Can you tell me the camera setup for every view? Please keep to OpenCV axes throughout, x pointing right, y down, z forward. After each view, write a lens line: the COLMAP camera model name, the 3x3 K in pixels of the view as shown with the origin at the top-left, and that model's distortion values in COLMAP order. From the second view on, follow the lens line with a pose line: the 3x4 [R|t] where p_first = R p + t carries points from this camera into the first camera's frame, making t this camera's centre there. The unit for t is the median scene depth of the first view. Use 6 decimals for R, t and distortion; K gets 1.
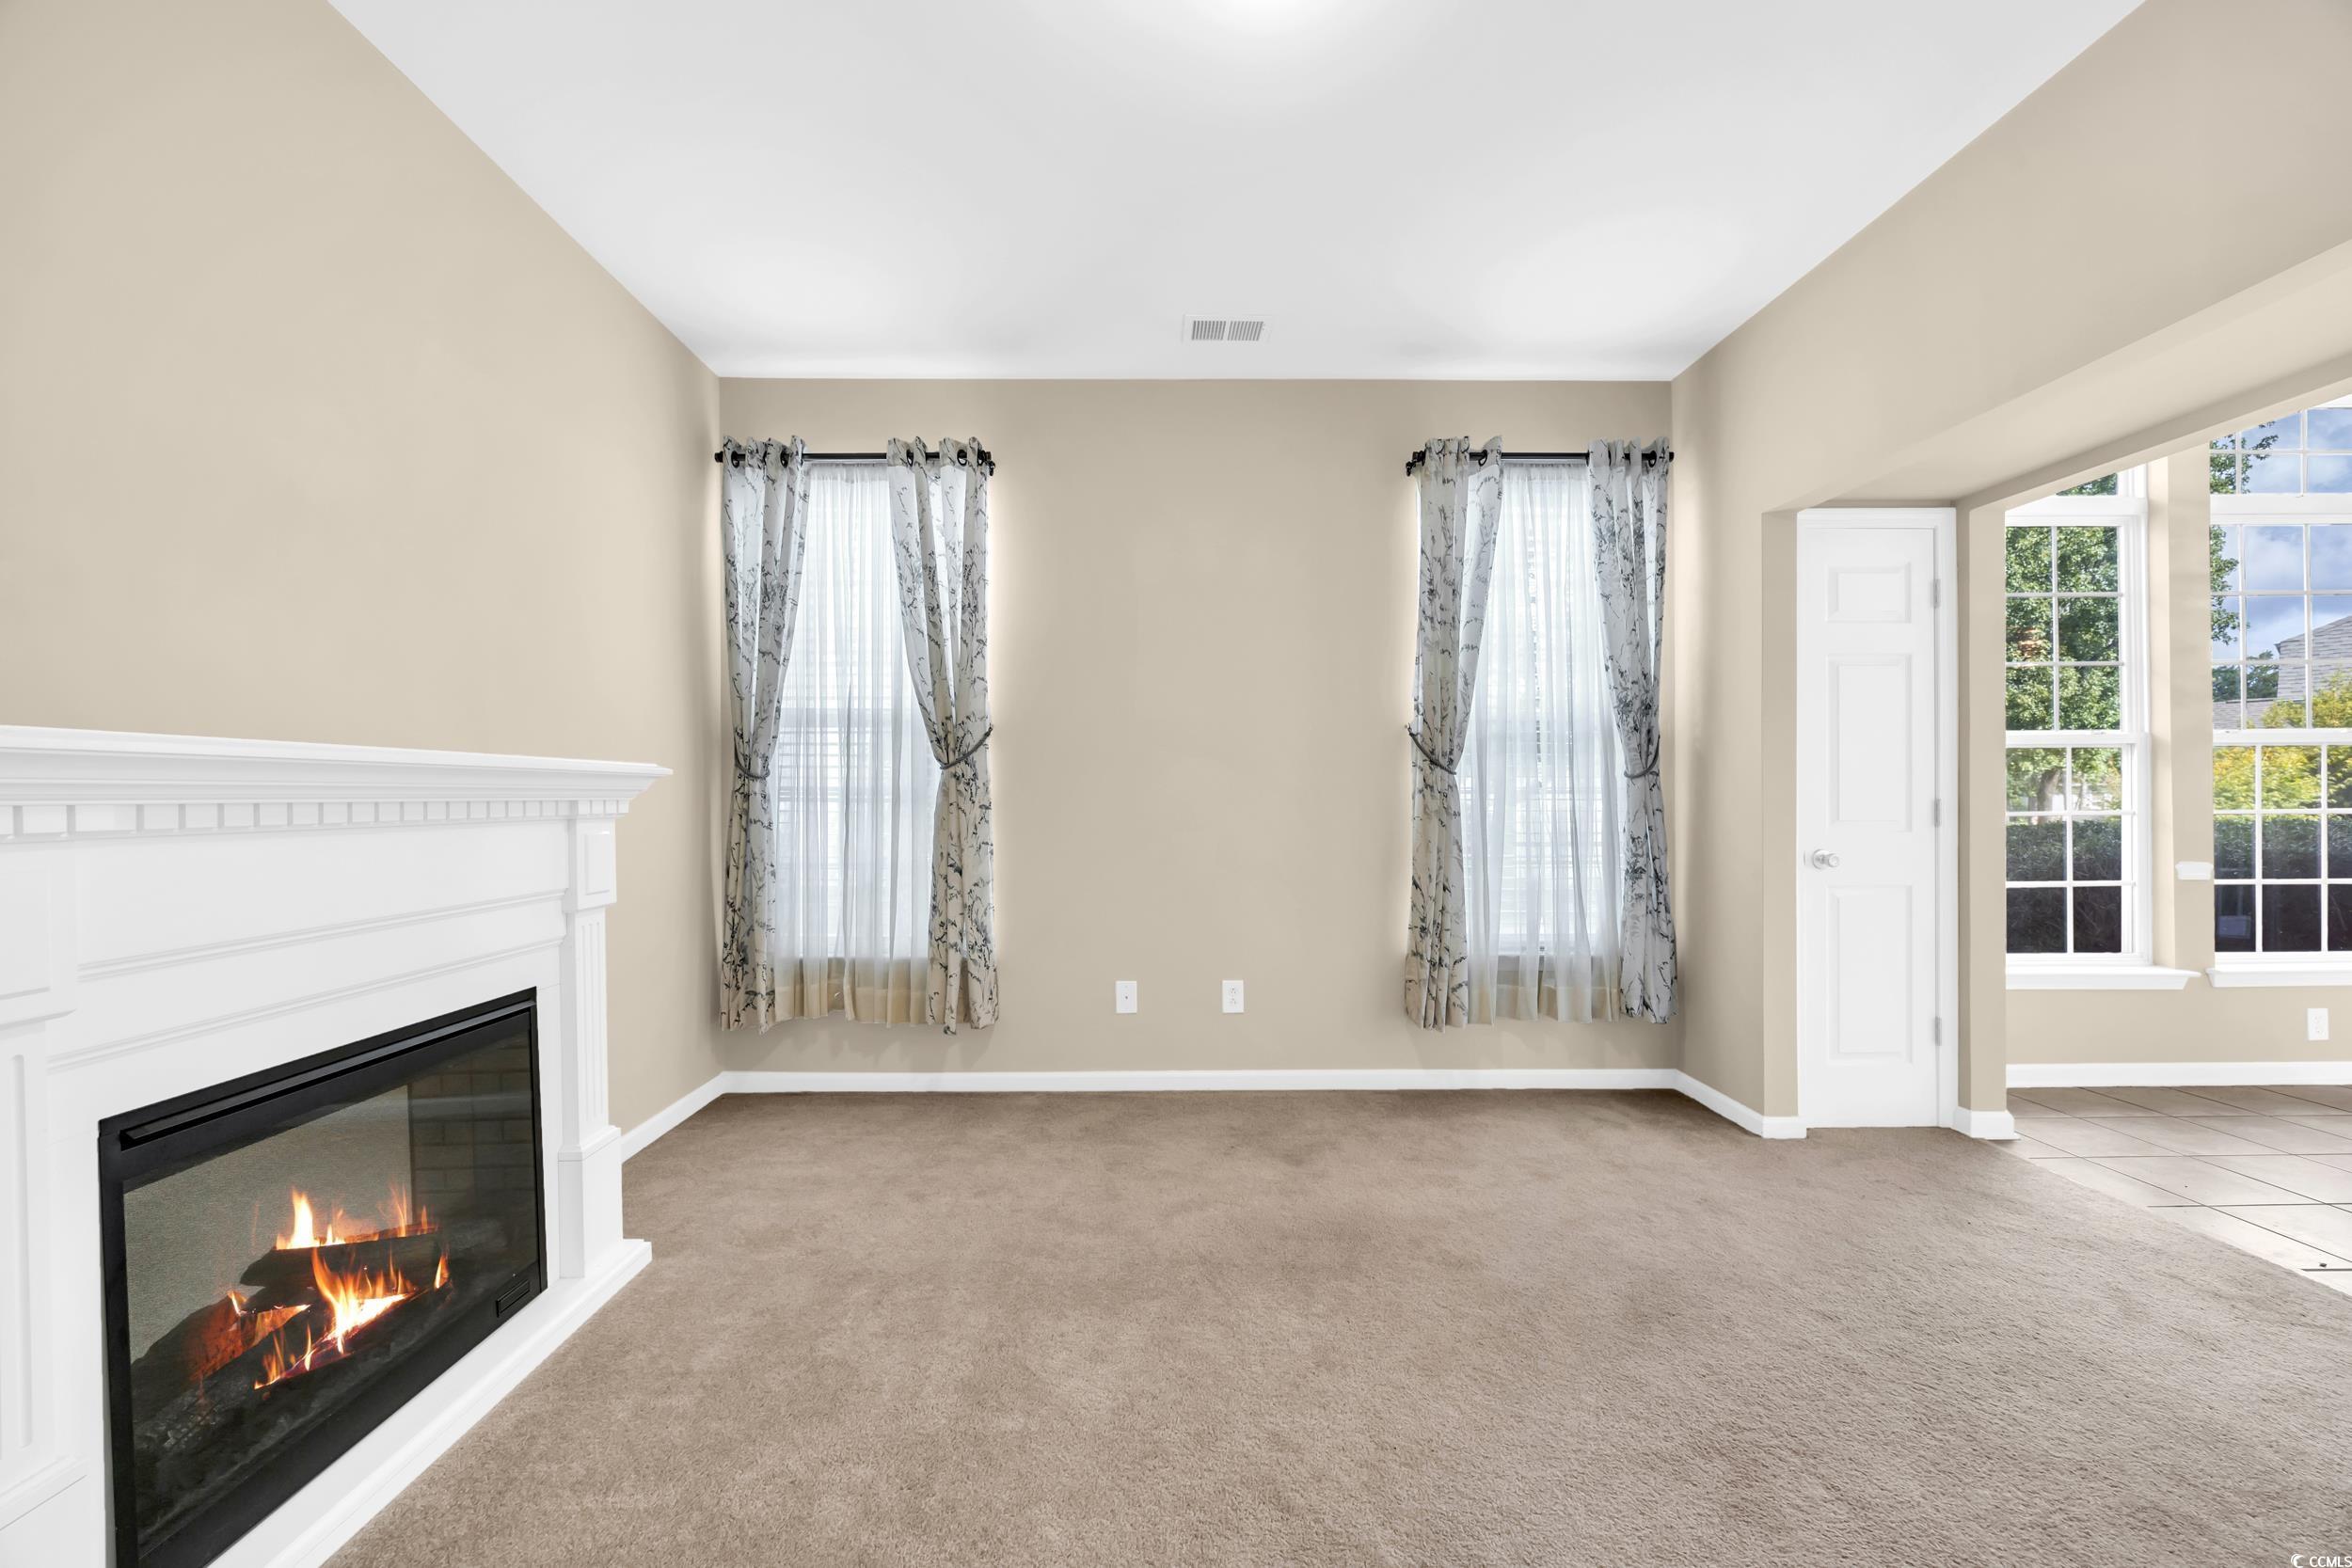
lens RADIAL K [[888.1, 0, 1165.0], [0, 888.1, 790.0], [0, 0, 1]] dist [-0.002381, -0.000511]
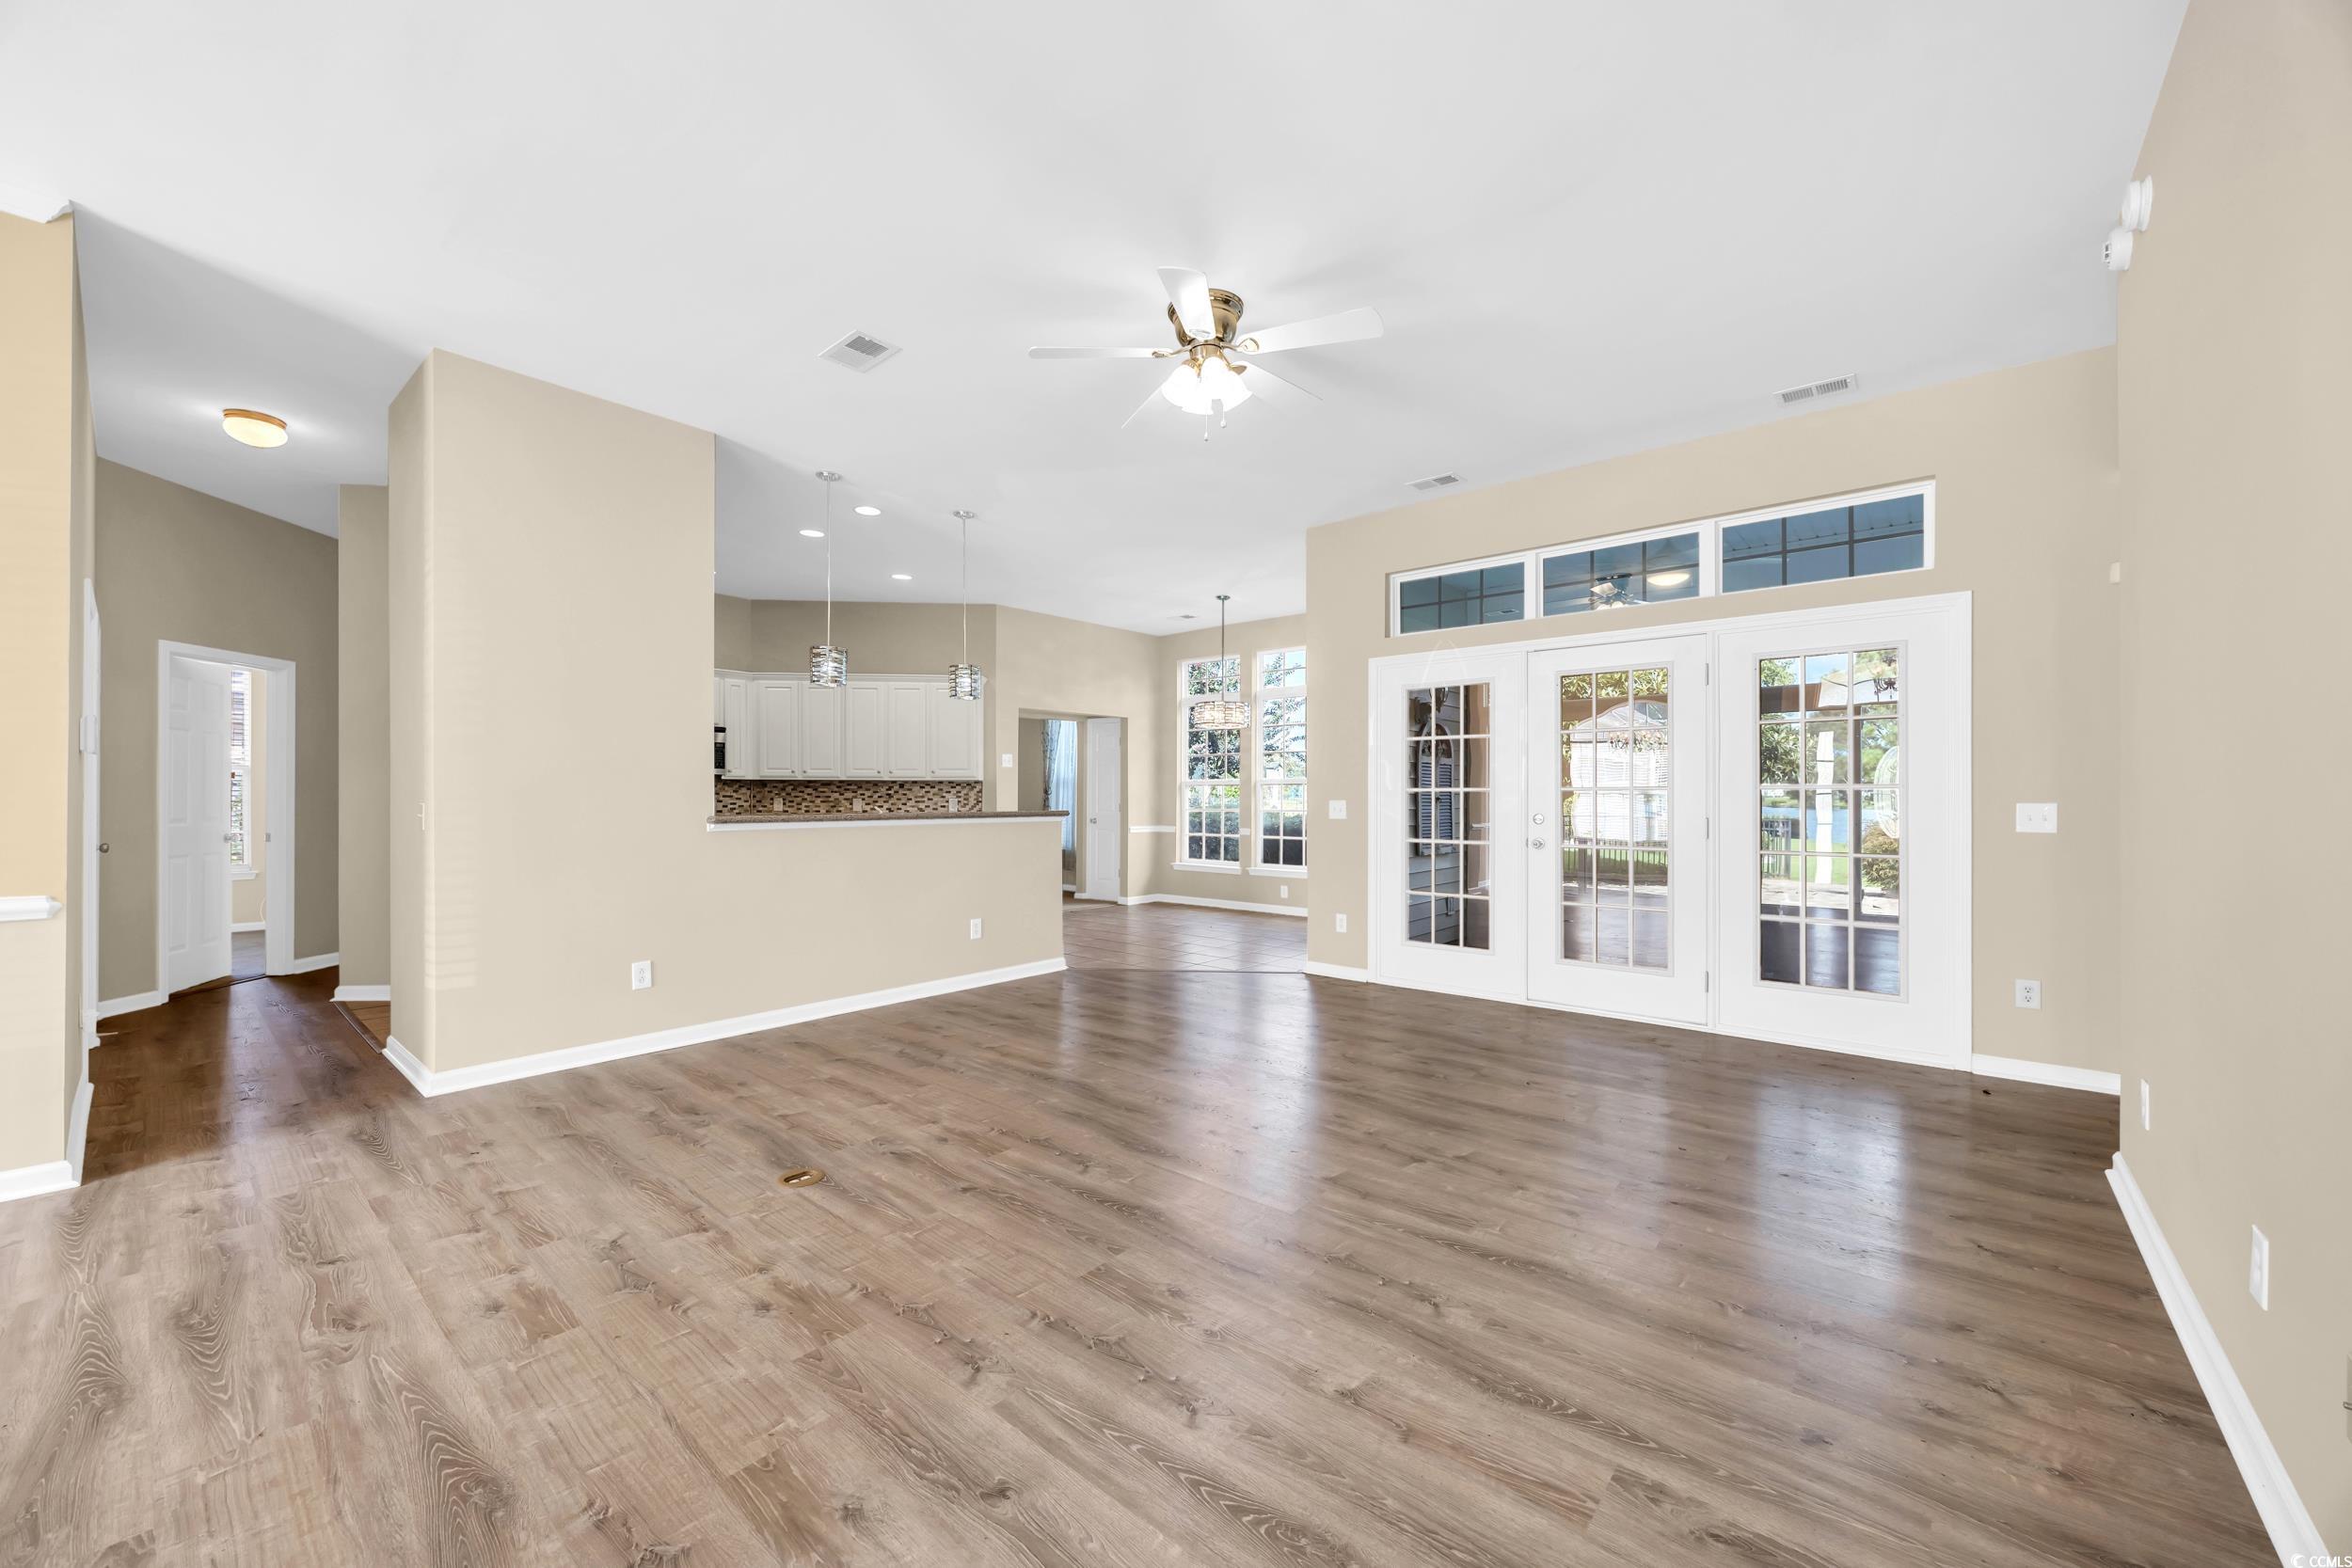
lens RADIAL K [[888.1, 0, 1180.8], [0, 888.1, 795.6], [0, 0, 1]] dist [-0.002381, -0.000511]
pose [[0.757898, 0.009260, -0.652308, 2.932538], [-0.003455, 0.999942, 0.010181, -0.049160], [0.652364, -0.005462, 0.757886, -1.249605]]
